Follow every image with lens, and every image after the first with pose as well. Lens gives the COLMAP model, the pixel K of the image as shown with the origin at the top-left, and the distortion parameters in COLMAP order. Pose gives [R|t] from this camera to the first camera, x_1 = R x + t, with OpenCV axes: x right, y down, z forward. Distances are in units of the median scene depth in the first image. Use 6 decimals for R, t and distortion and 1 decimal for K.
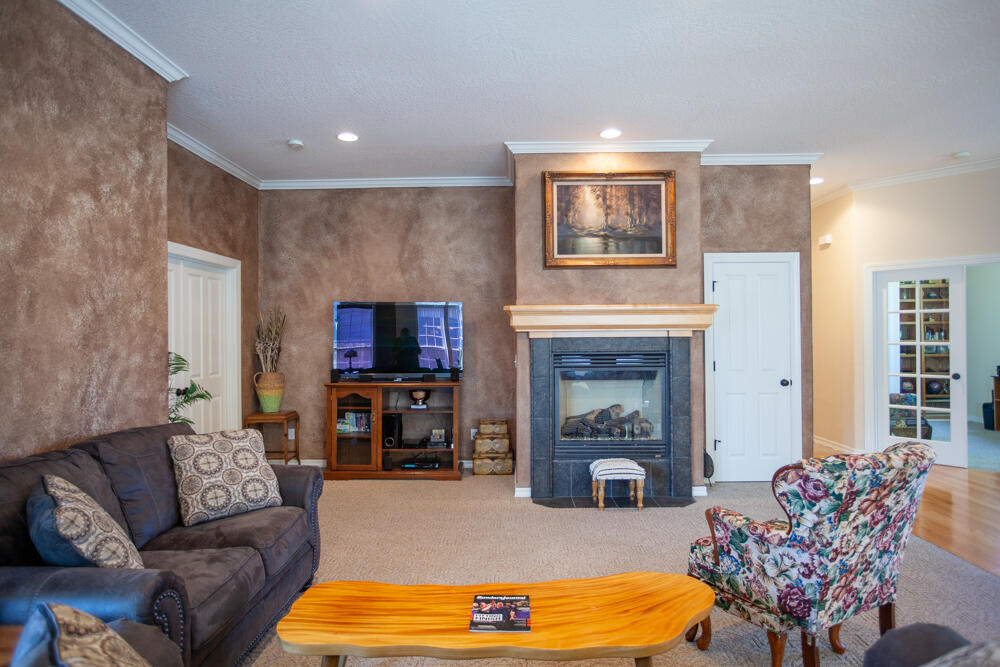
lens RADIAL K [[578.9, 0, 503.4], [0, 578.9, 331.3], [0, 0, 1]] dist [-0.031867, 0.028837]
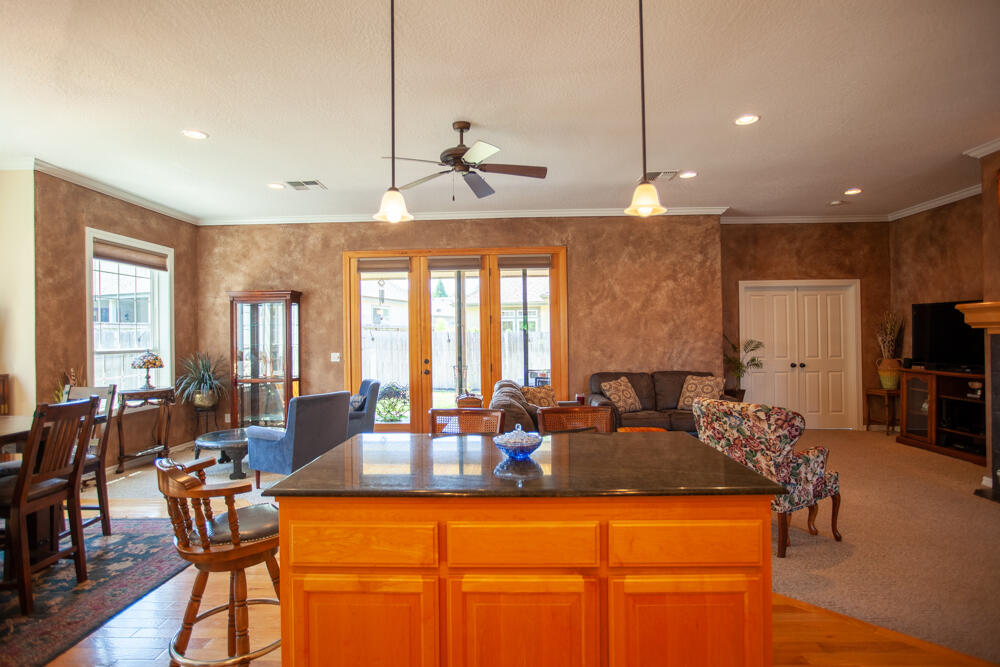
lens RADIAL K [[534.6, 0, 492.1], [0, 534.6, 333.5], [0, 0, 1]] dist [-0.038950, 0.024575]
pose [[-0.018645, -0.000548, -0.999826, 0.999277], [0.017894, 0.999839, -0.000881, -0.004060], [0.999666, -0.017908, -0.018632, 0.127637]]
